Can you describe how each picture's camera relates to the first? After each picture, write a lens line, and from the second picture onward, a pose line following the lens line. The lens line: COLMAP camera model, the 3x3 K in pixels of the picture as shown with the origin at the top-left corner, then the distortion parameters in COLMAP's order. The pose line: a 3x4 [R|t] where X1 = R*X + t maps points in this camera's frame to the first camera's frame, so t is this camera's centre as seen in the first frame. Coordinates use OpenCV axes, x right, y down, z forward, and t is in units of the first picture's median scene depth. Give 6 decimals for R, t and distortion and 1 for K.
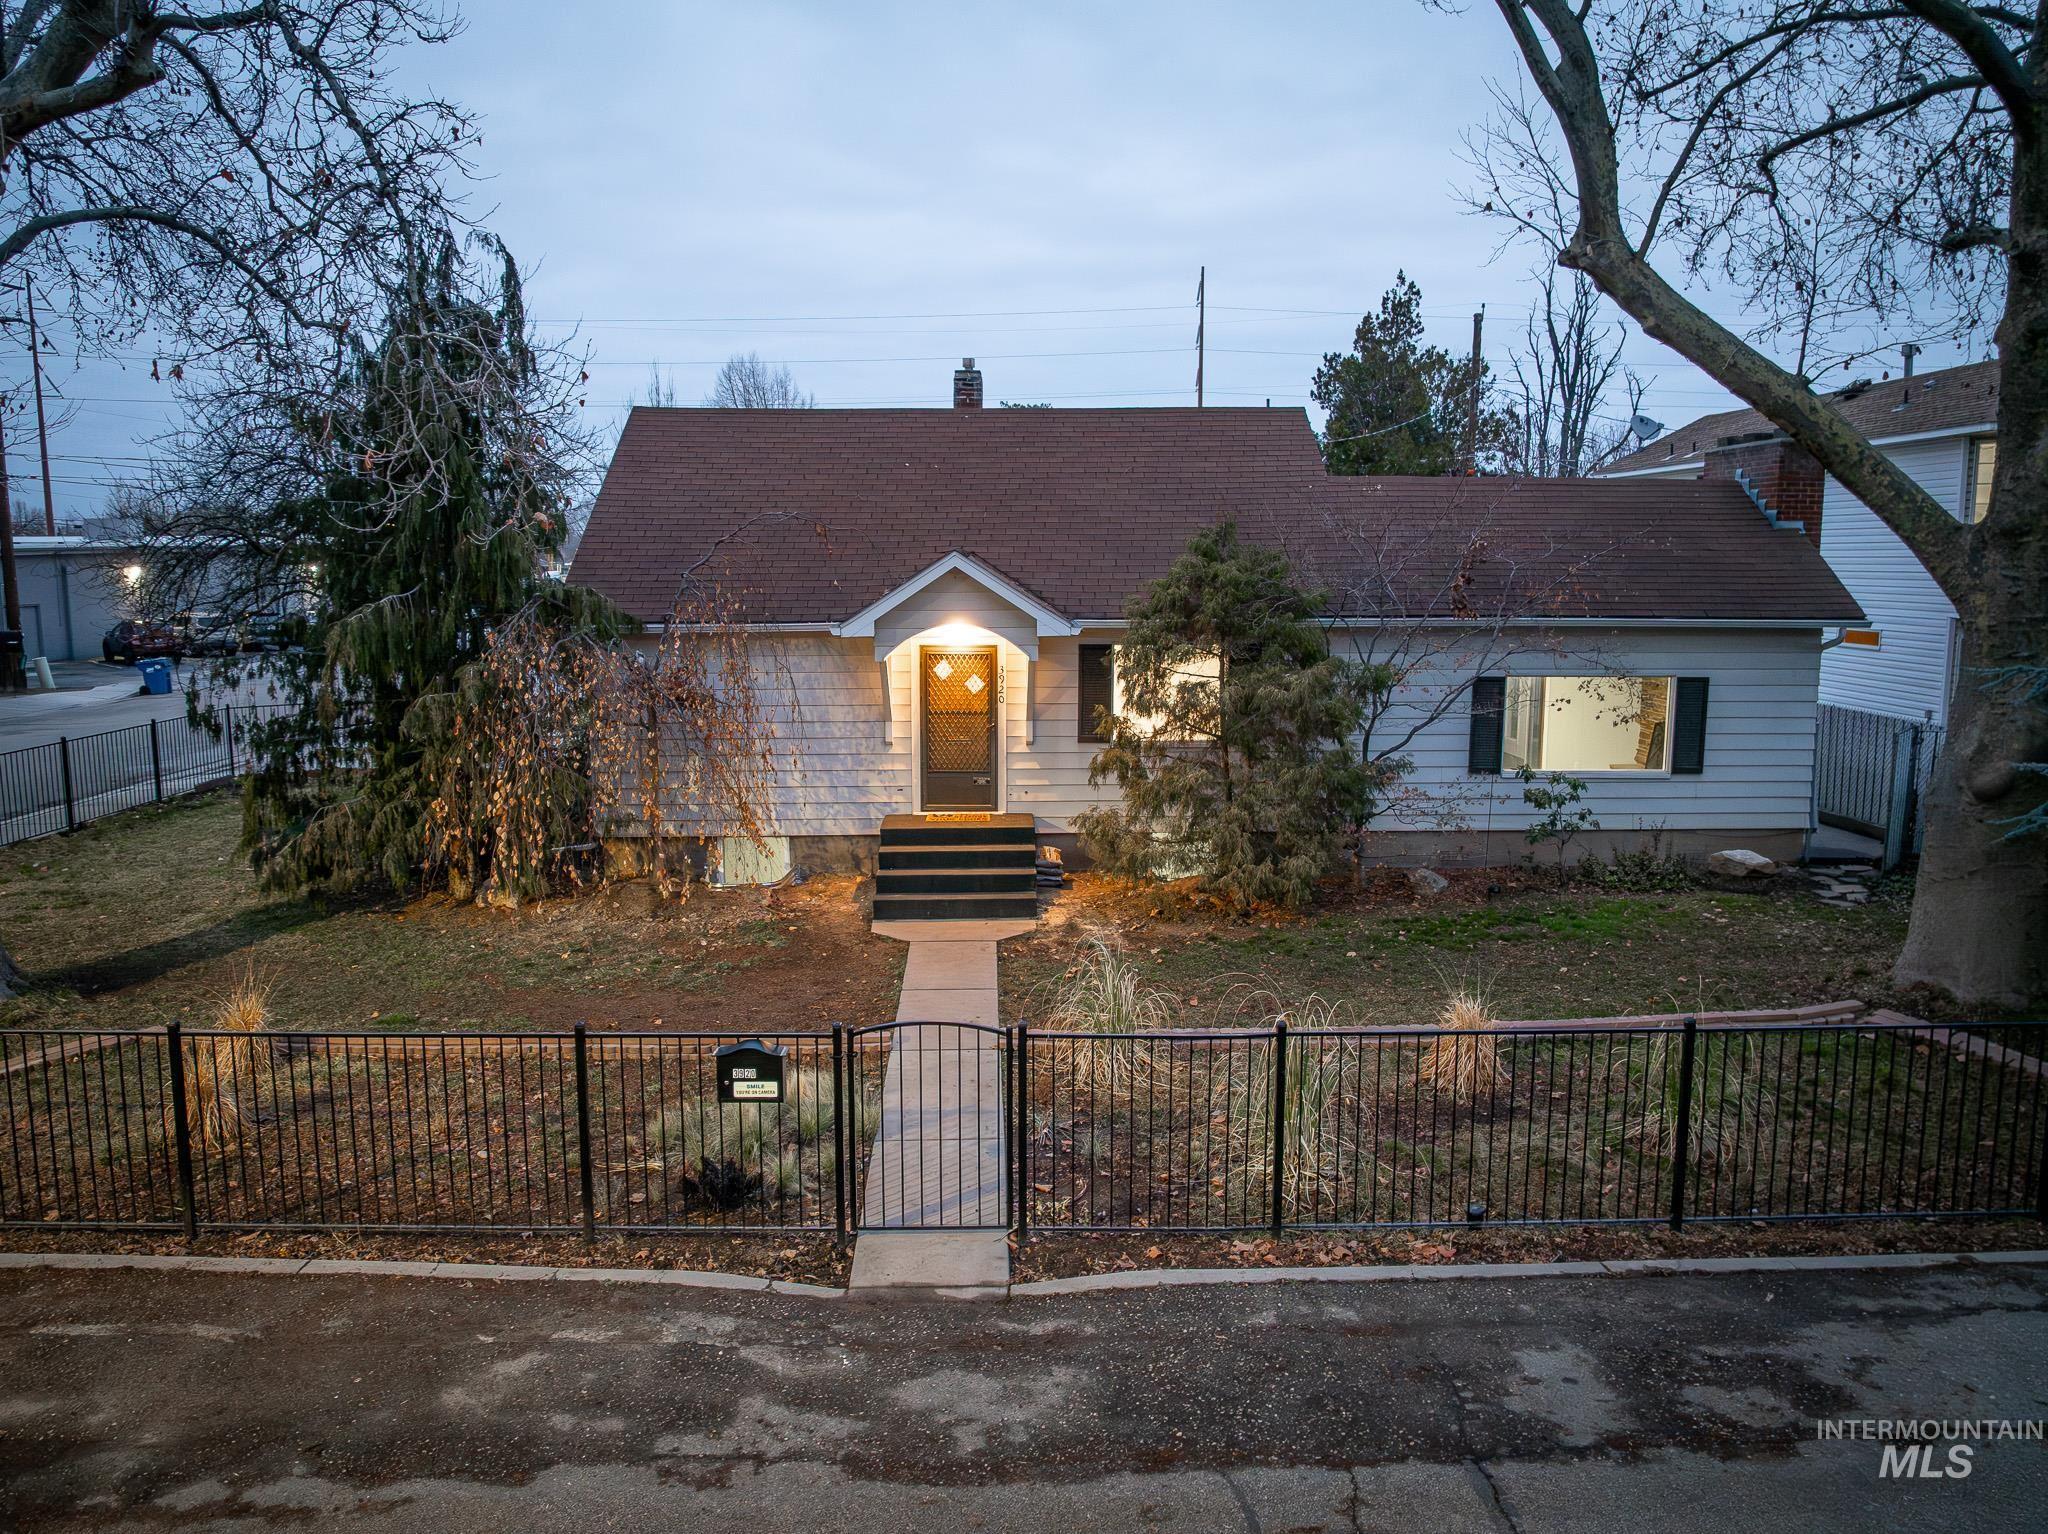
lens RADIAL K [[1404.1, 0, 973.9], [0, 1404.1, 757.0], [0, 0, 1]] dist [-0.025744, 0.007077]
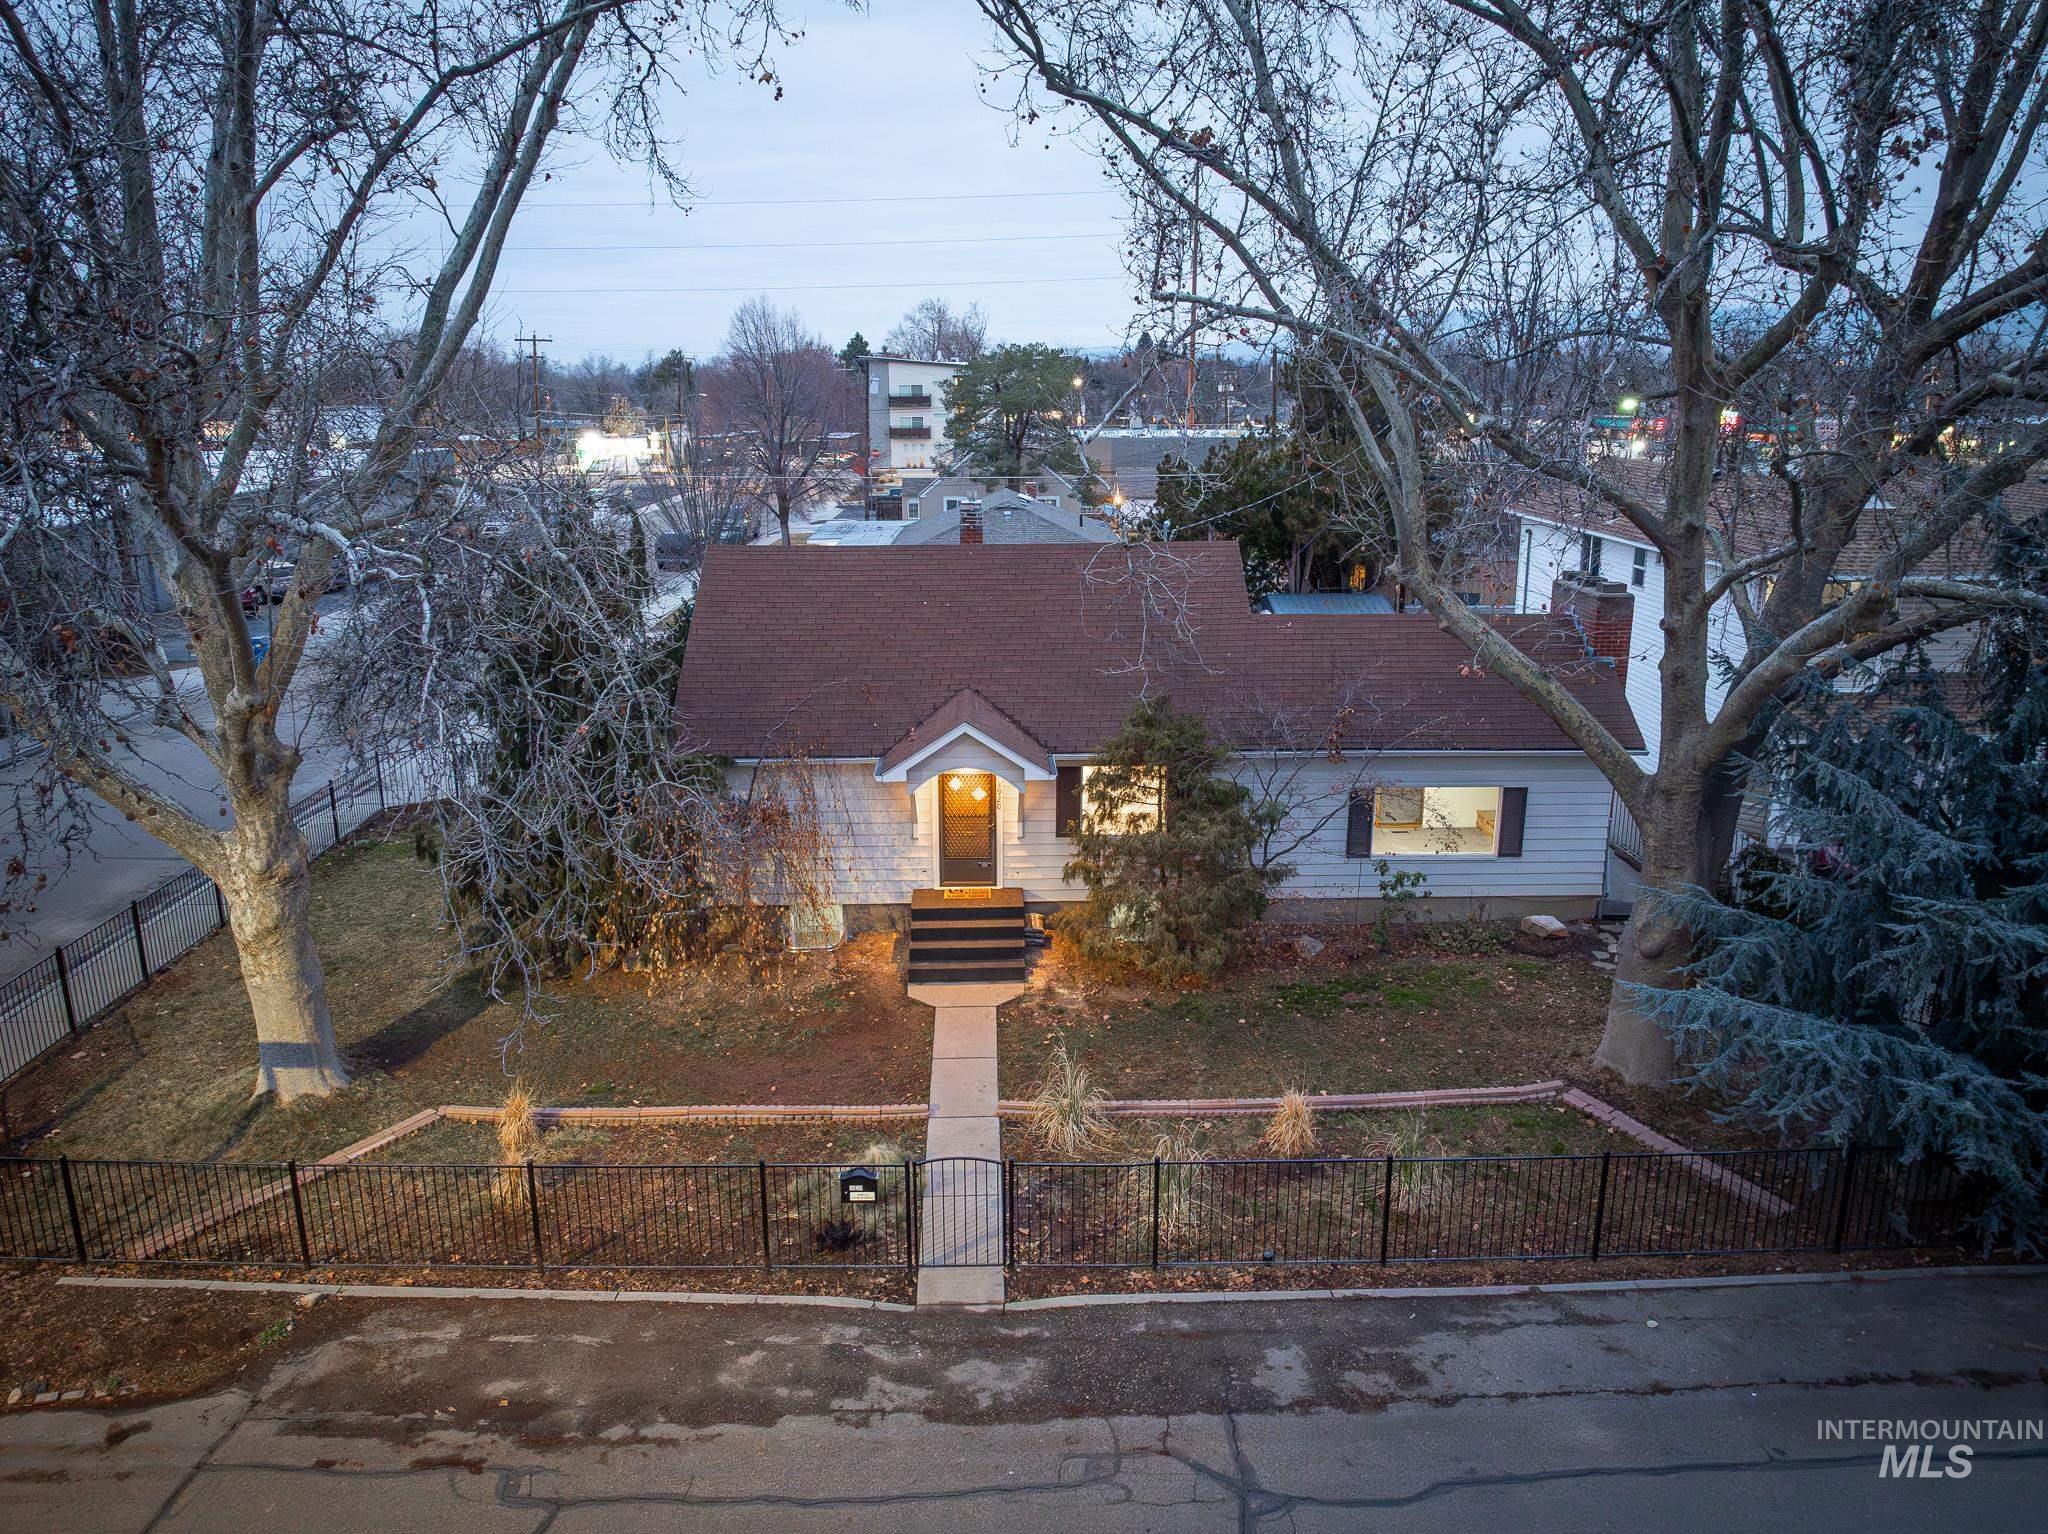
lens RADIAL K [[1391.3, 0, 962.0], [0, 1391.3, 758.0], [0, 0, 1]] dist [-0.008164, -0.002721]
pose [[0.999944, -0.006473, -0.008321, -0.005782], [0.007368, 0.993620, 0.112542, -0.302609], [0.007540, -0.112597, 0.993612, -0.410009]]
